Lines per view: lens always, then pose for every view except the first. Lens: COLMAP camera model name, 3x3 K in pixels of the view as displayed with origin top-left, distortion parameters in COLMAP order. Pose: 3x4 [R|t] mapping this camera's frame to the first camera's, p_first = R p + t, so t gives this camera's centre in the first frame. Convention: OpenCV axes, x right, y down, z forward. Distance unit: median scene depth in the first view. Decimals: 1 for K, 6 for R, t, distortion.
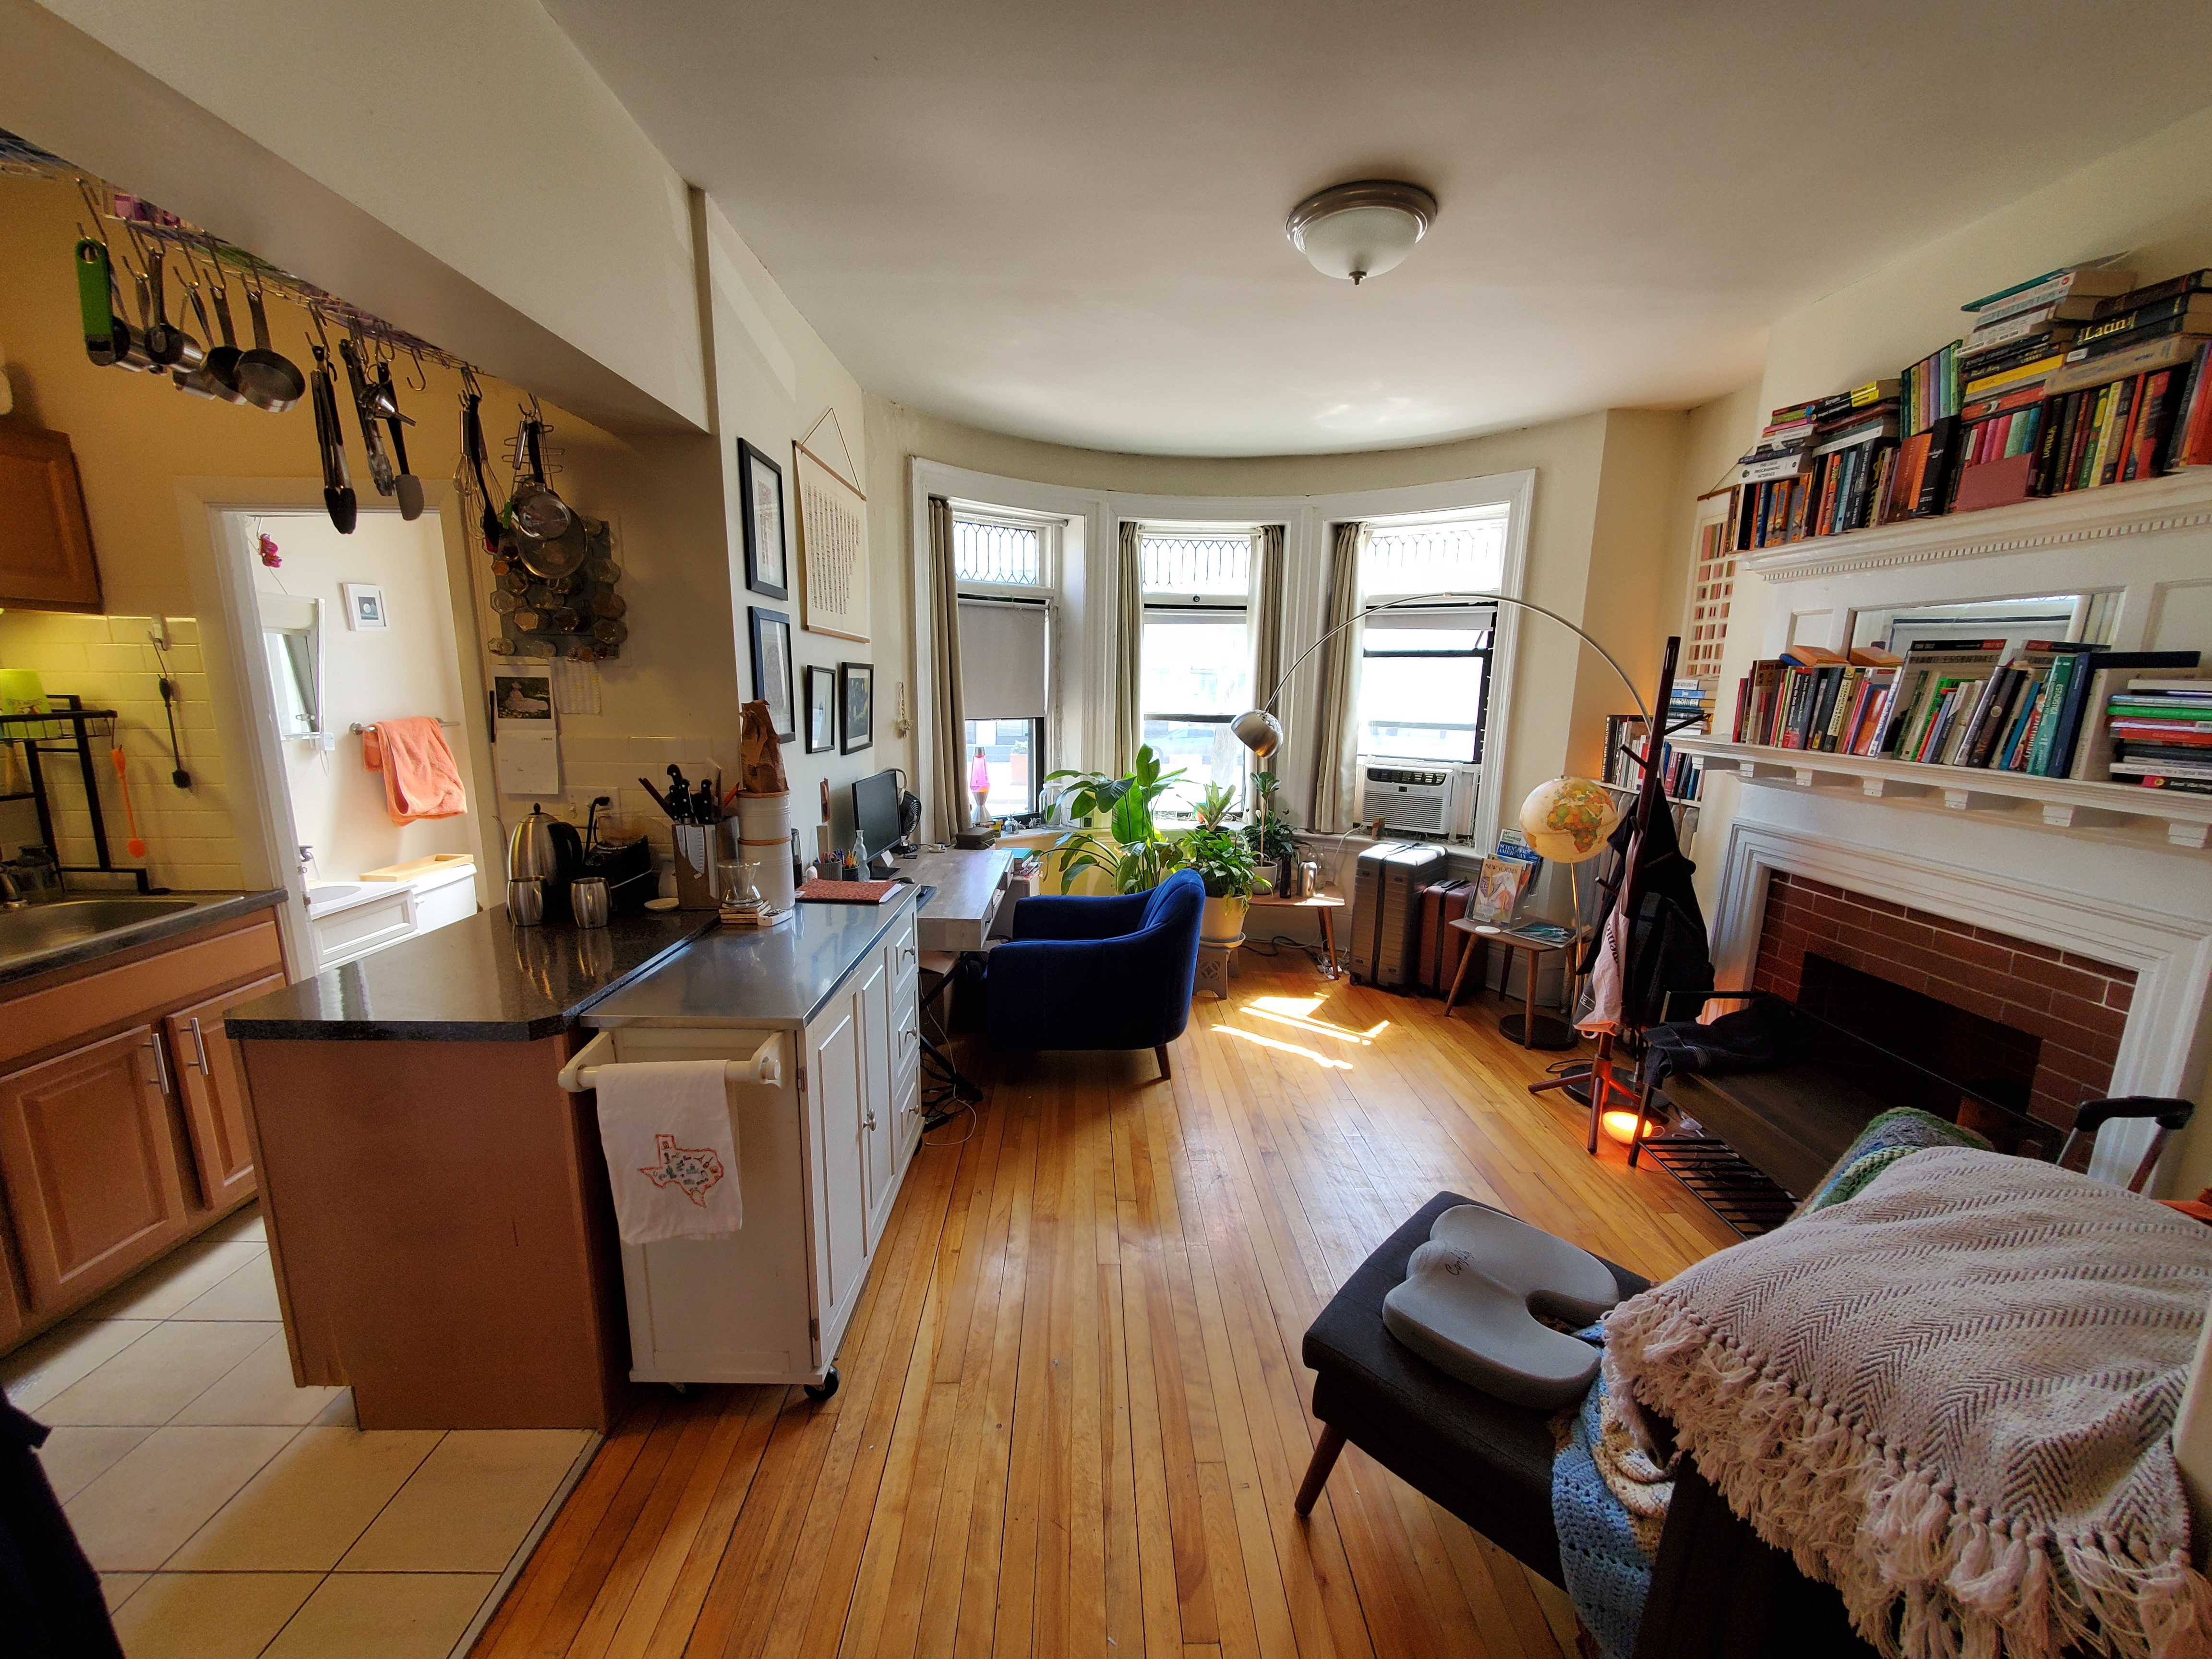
lens RADIAL K [[878.1, 0, 1102.9], [0, 878.1, 848.0], [0, 0, 1]] dist [0.001615, -0.001335]
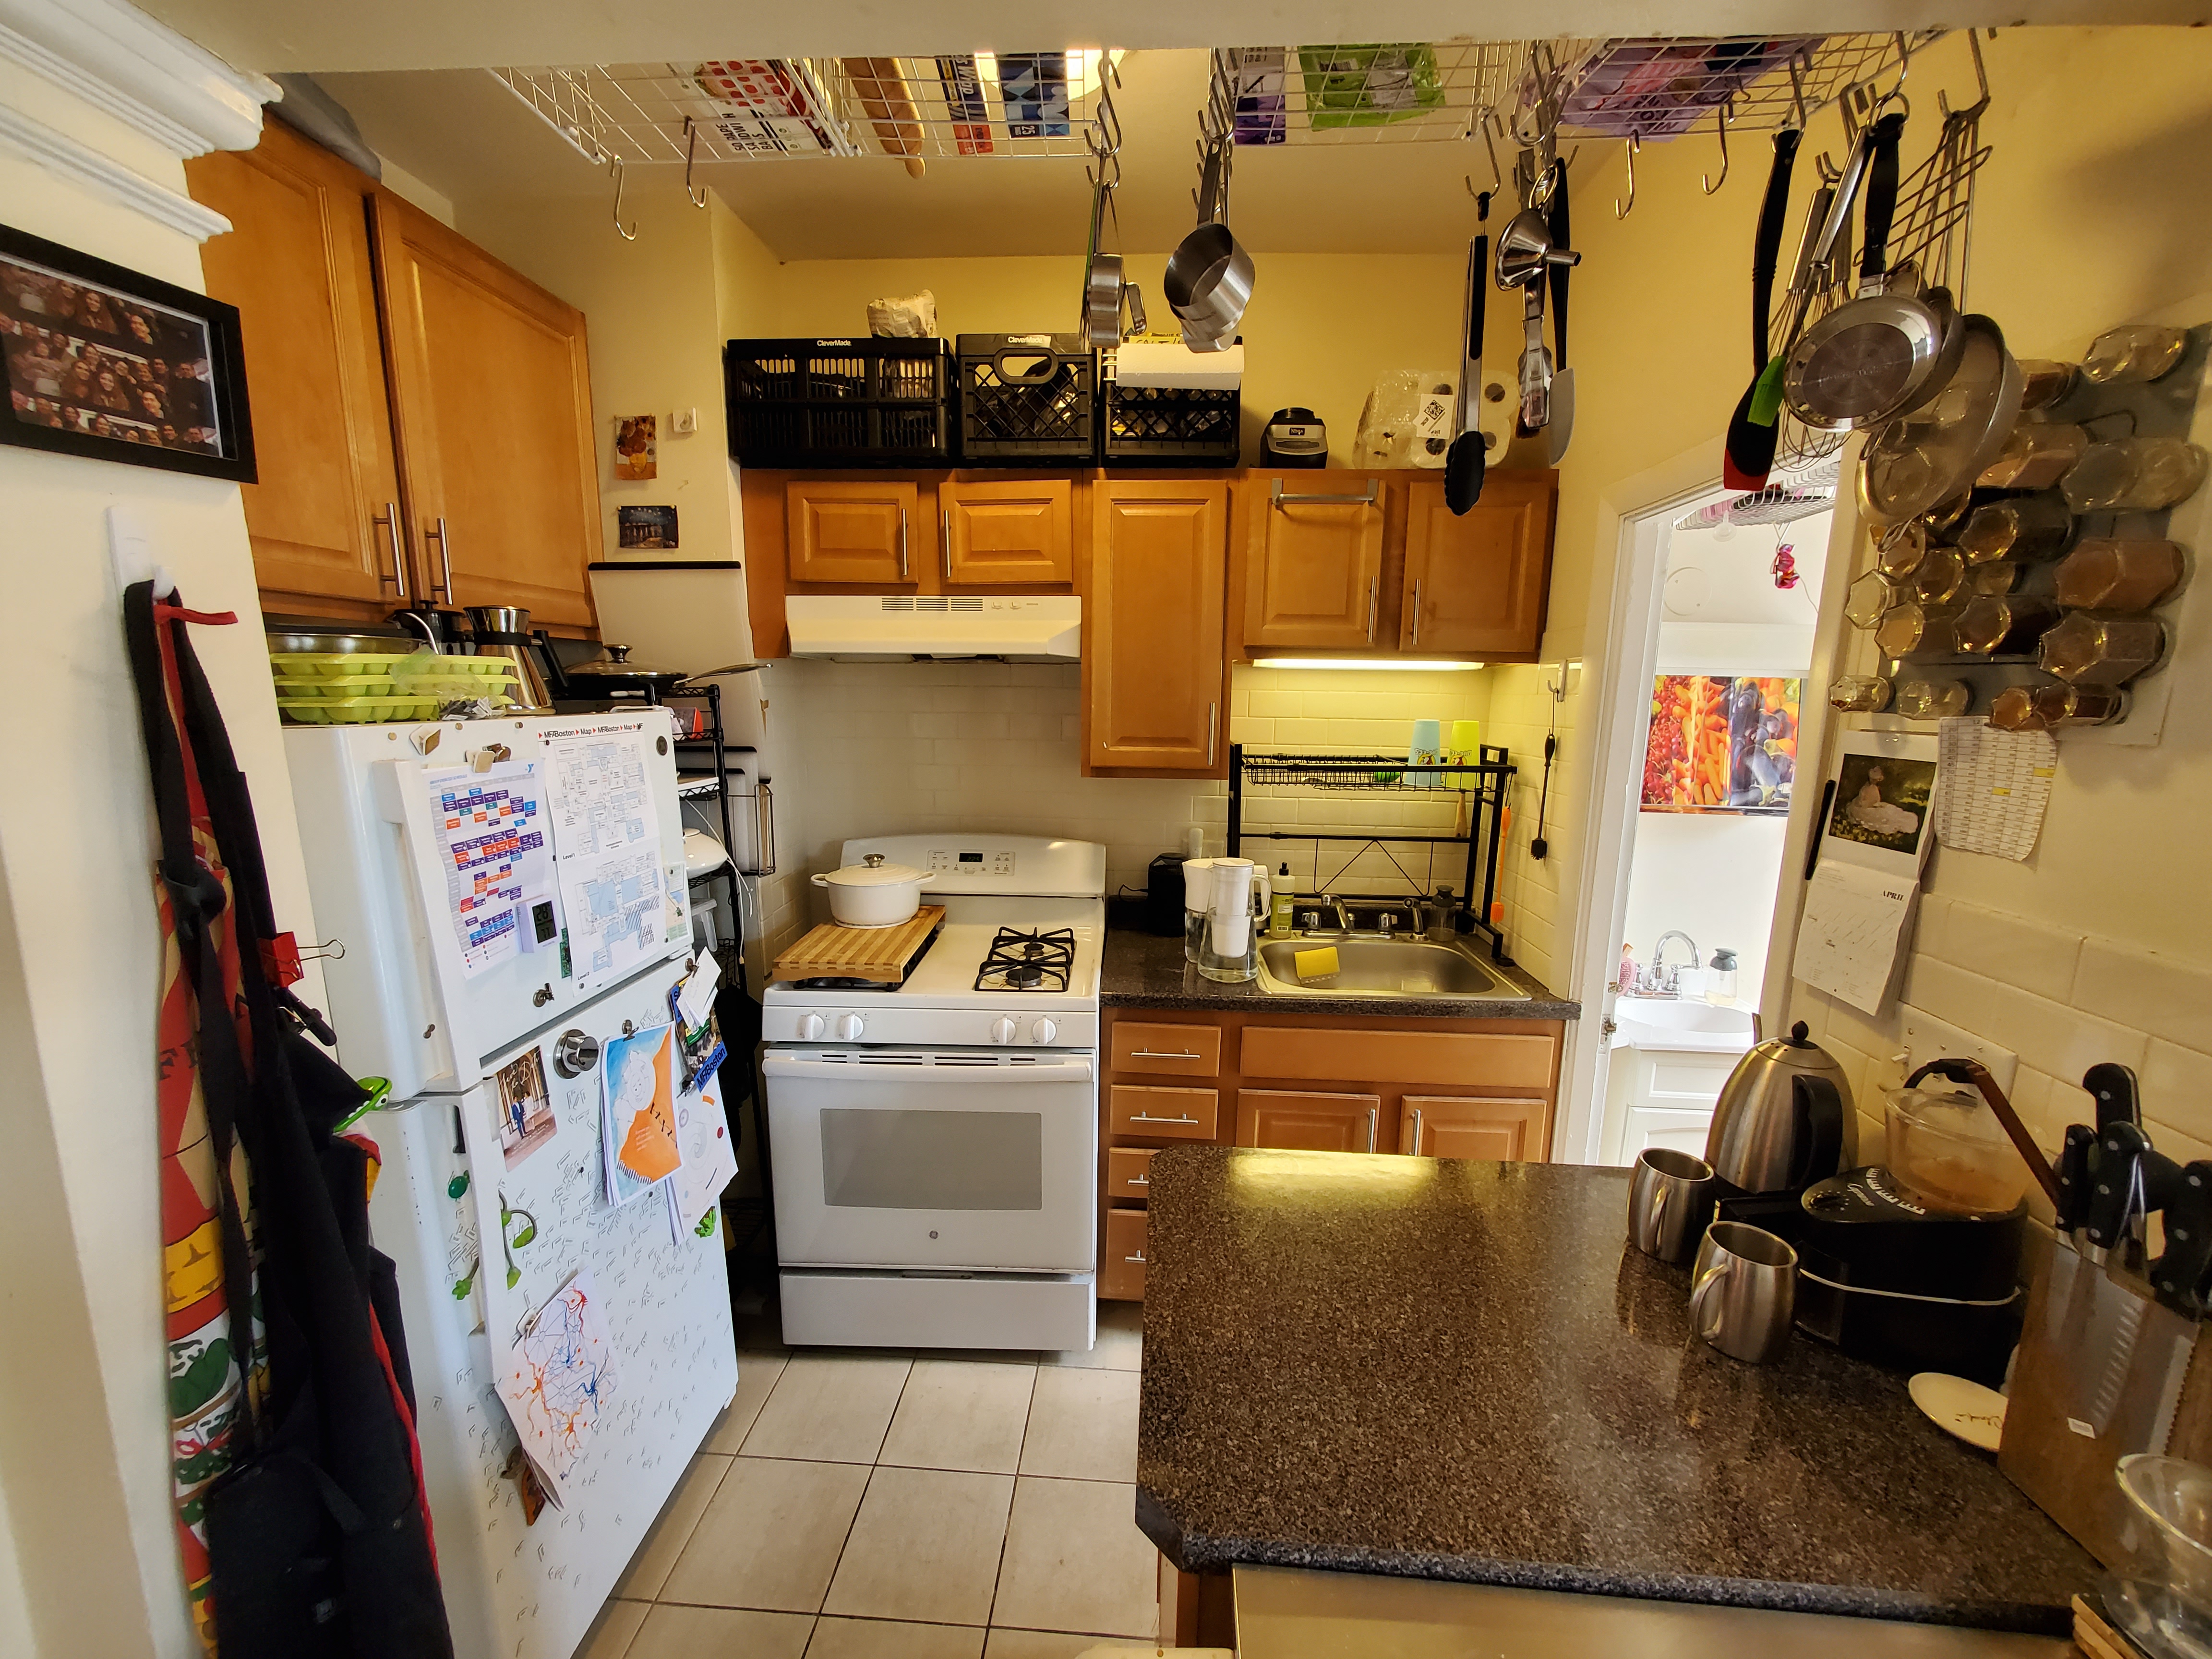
lens RADIAL K [[878.1, 0, 1111.0], [0, 878.1, 847.8], [0, 0, 1]] dist [0.001615, -0.001335]
pose [[-0.072162, 0.162202, -0.984115, -0.127838], [-0.209591, 0.962191, 0.173957, -0.110598], [0.975123, 0.218815, -0.035438, 0.483026]]
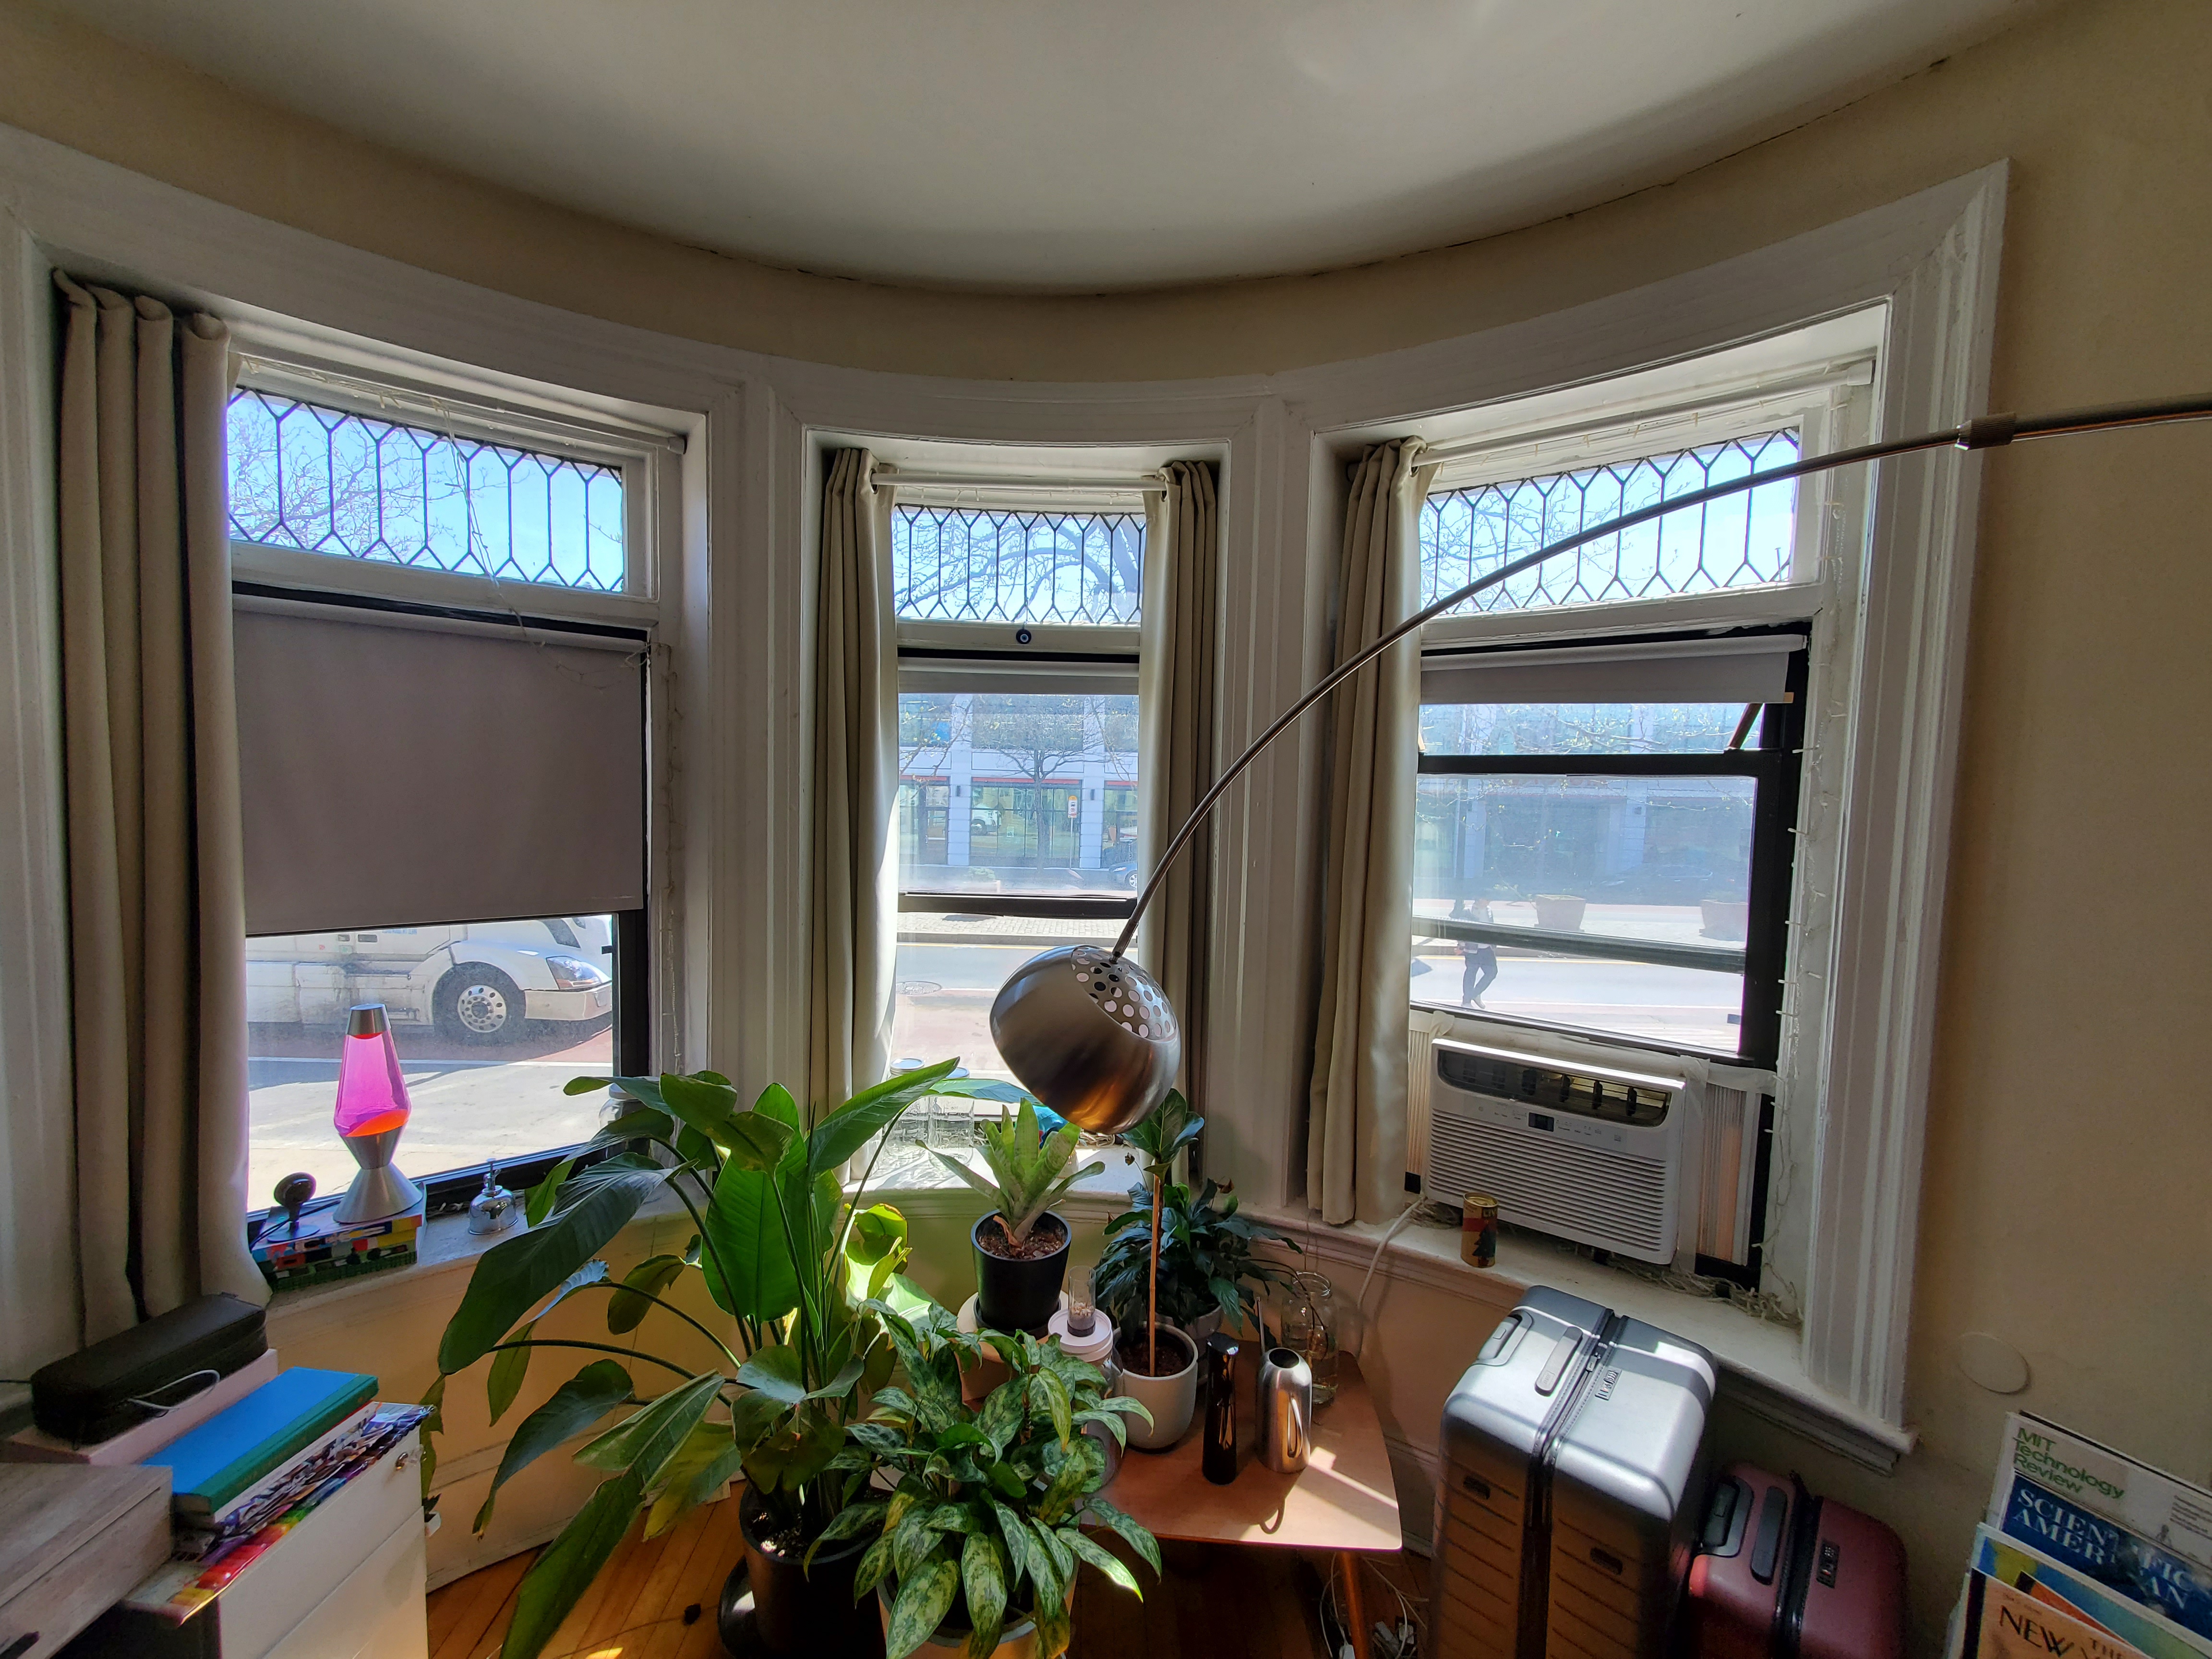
lens RADIAL K [[878.1, 0, 1103.0], [0, 878.1, 844.1], [0, 0, 1]] dist [0.001615, -0.001335]
pose [[0.999939, 0.010986, -0.001150, 0.250342], [-0.011042, 0.991292, -0.131222, -0.213118], [-0.000301, 0.131226, 0.991352, 0.991664]]
